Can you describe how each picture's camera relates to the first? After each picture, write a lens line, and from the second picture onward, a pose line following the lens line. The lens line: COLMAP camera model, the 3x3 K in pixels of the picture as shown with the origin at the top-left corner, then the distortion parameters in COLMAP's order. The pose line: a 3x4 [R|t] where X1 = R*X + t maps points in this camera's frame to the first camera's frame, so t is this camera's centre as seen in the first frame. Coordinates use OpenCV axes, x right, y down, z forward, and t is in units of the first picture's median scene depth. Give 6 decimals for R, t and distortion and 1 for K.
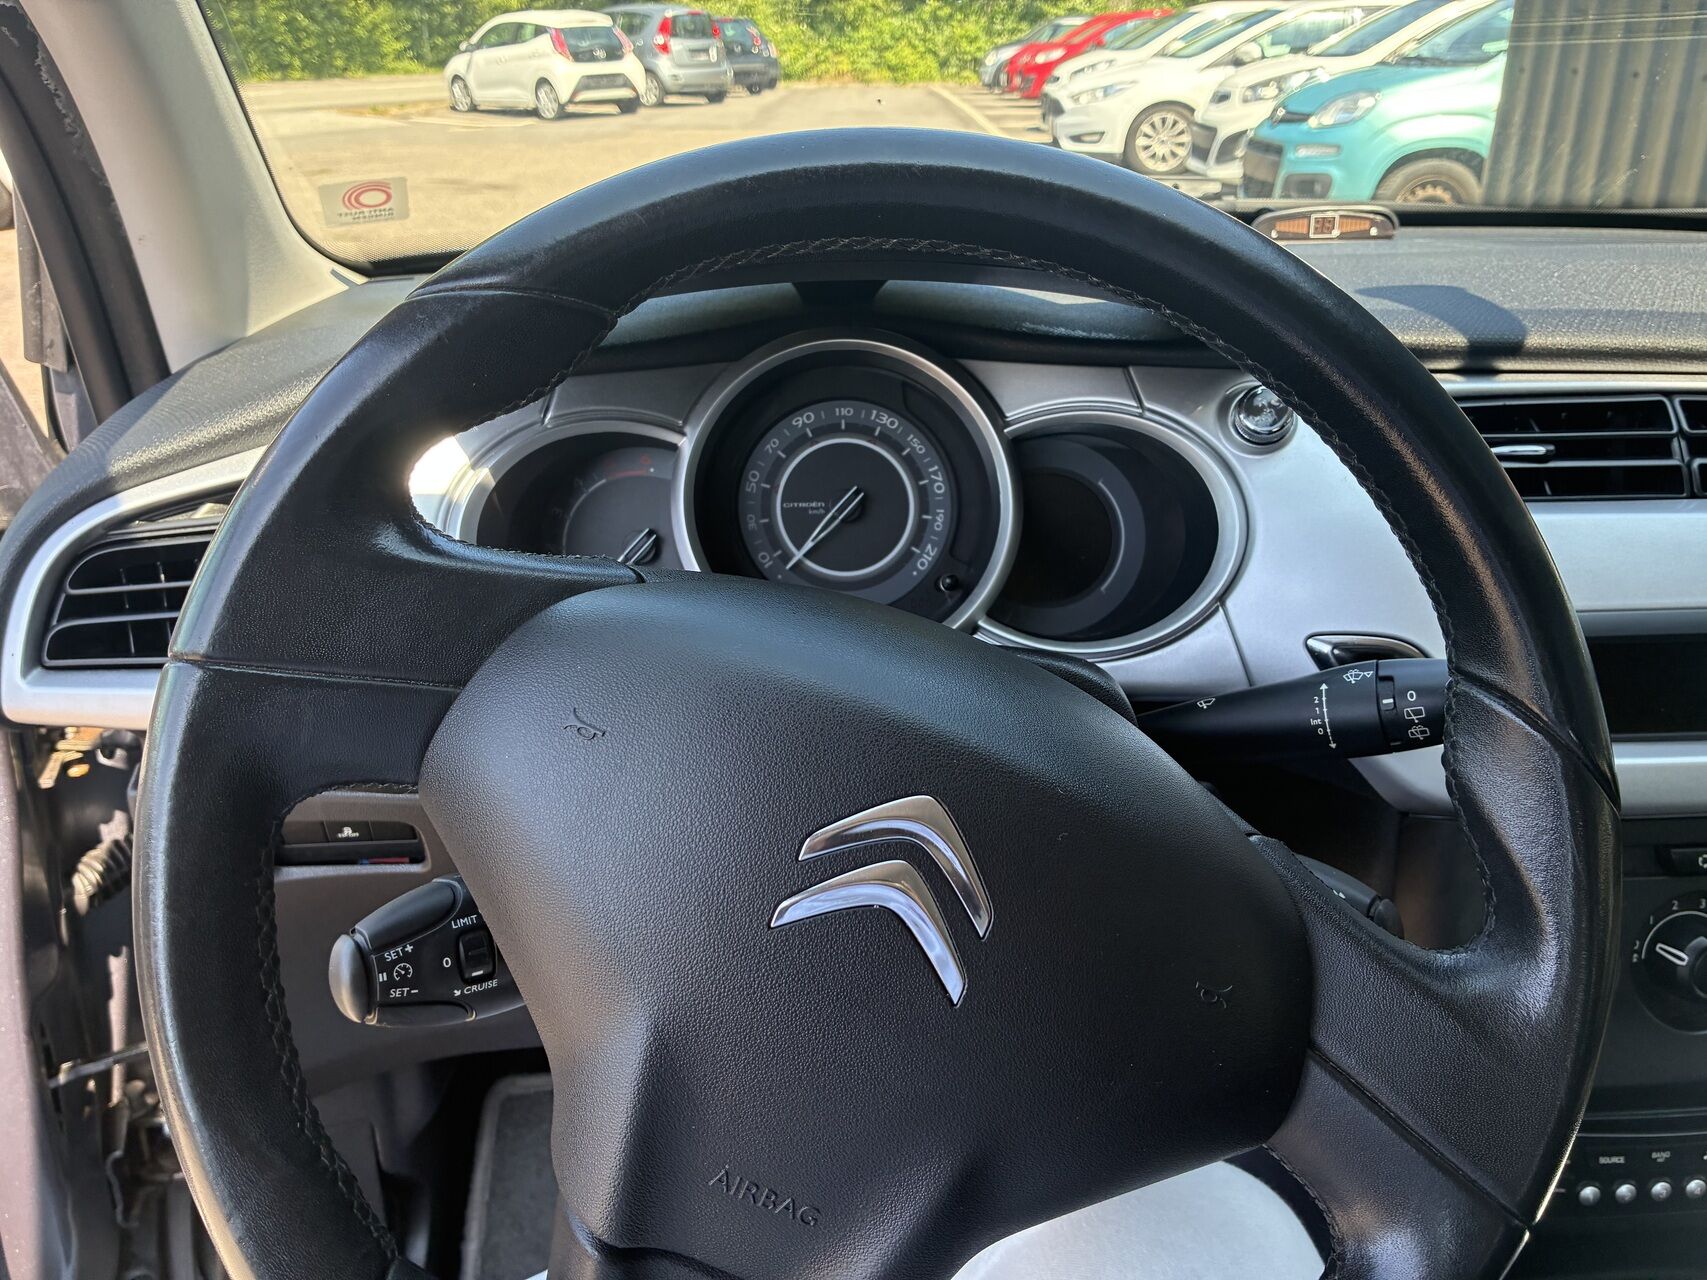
lens RADIAL K [[1269.0, 0, 865.9], [0, 1269.0, 621.9], [0, 0, 1]] dist [0.059210, -0.082645]
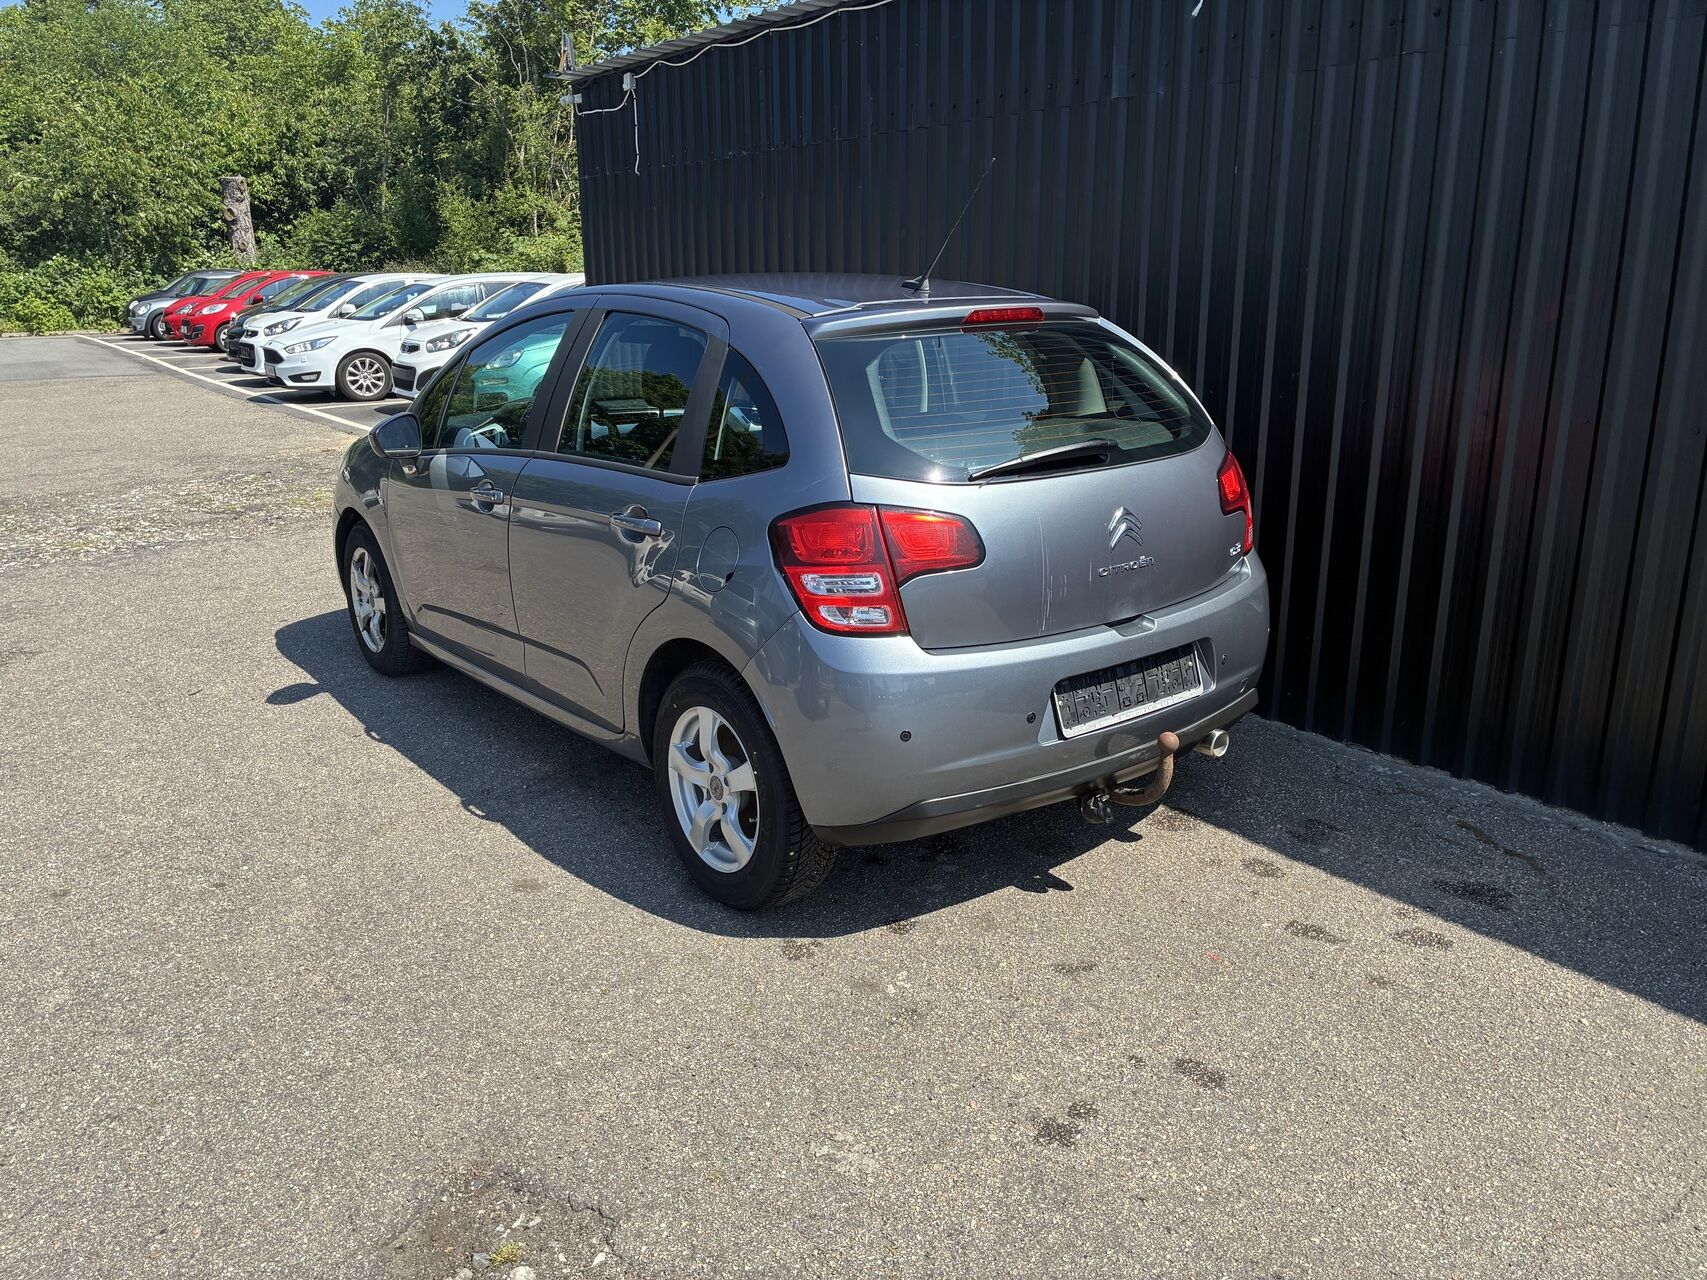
lens RADIAL K [[1341.7, 0, 857.3], [0, 1341.7, 642.1], [0, 0, 1]] dist [0.014702, -0.002984]
pose [[0.810451, -0.167237, 0.561428, -0.155073], [0.251163, 0.965026, -0.075107, 0.110501], [-0.529232, 0.201881, 0.824110, -0.324003]]
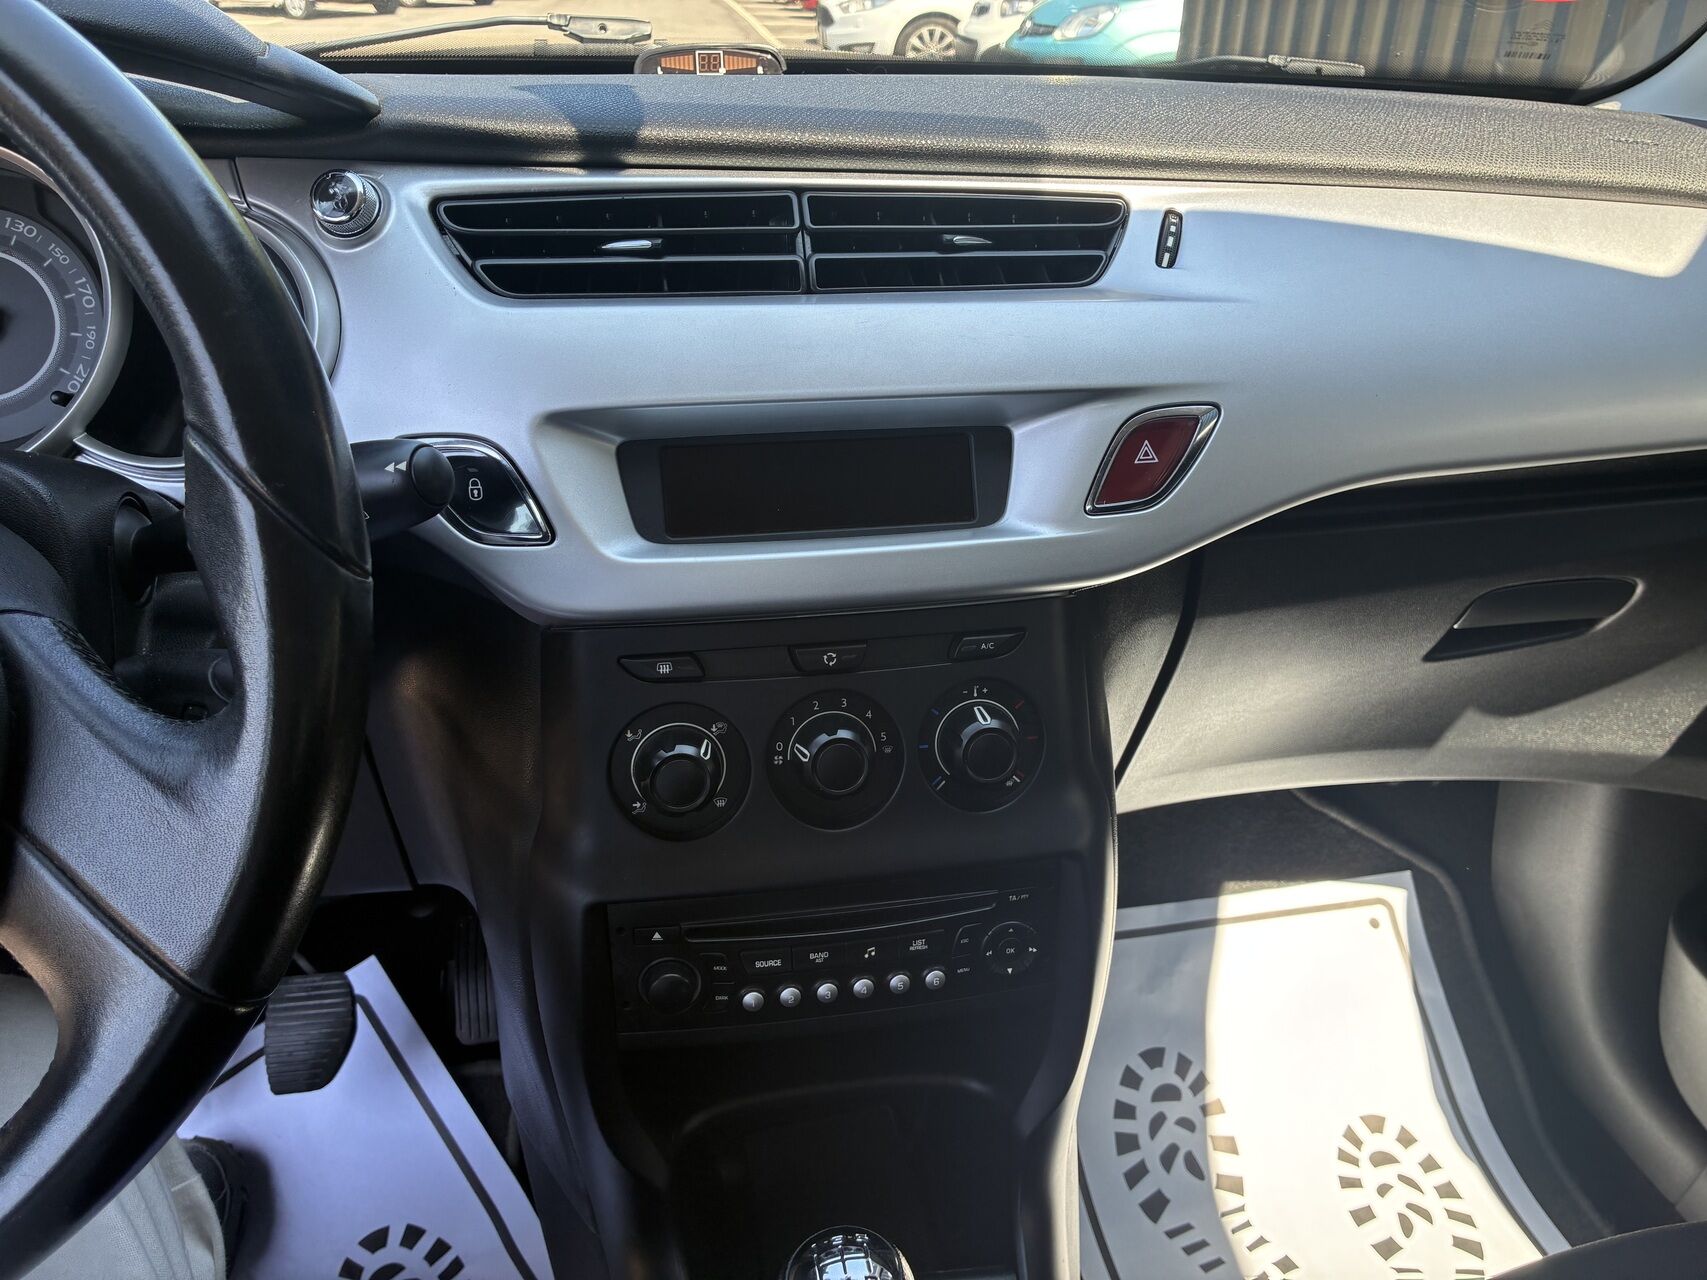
lens RADIAL K [[1267.2, 0, 866.3], [0, 1267.2, 641.6], [0, 0, 1]] dist [-0.007284, -0.000141]
pose [[0.989438, -0.040303, 0.139242, 0.018114], [0.029934, 0.996676, 0.075771, 0.003260], [-0.141833, -0.070802, 0.987355, 0.000375]]
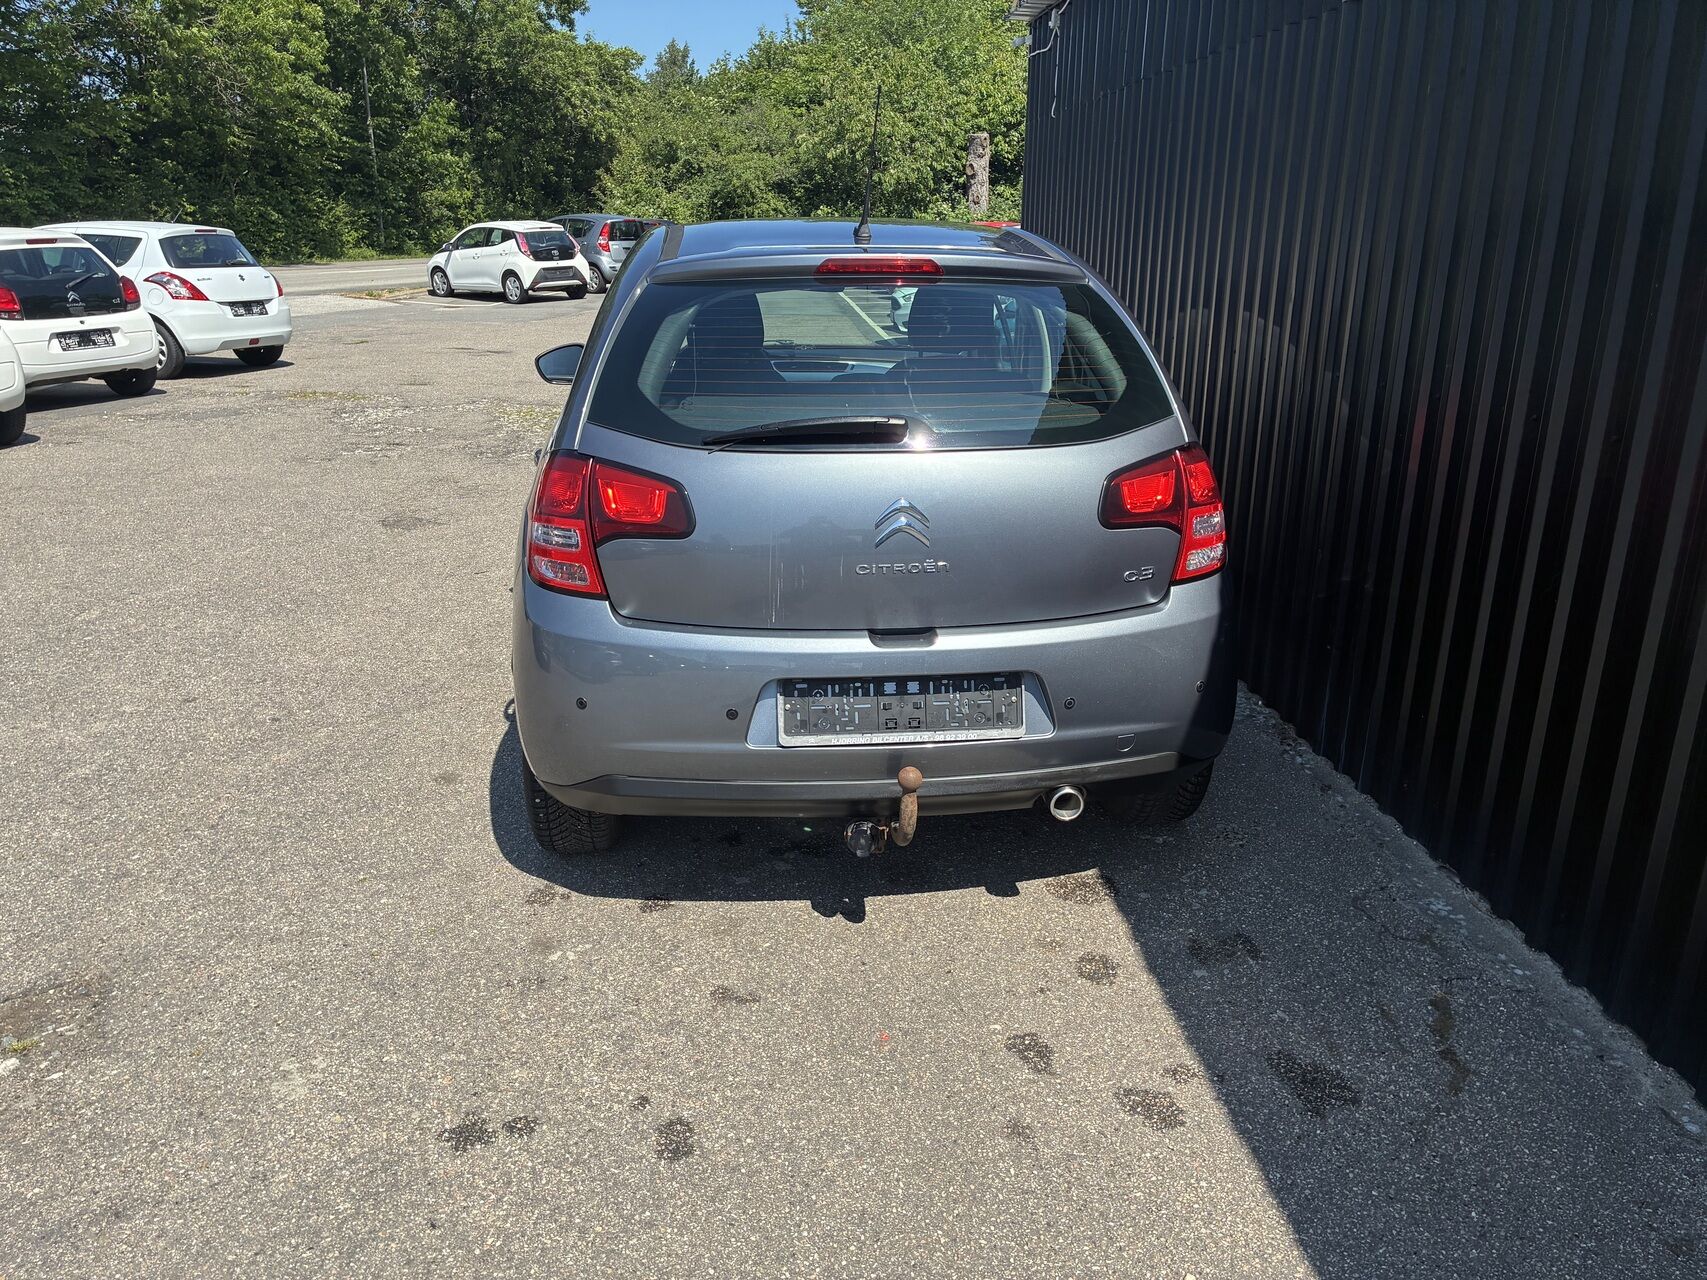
lens RADIAL K [[1341.7, 0, 857.3], [0, 1341.7, 642.1], [0, 0, 1]] dist [0.014702, -0.002984]
pose [[0.998395, -0.009142, 0.055886, 0.015912], [0.015814, 0.992631, -0.120143, 0.128751], [-0.054376, 0.120834, 0.991182, -0.358301]]
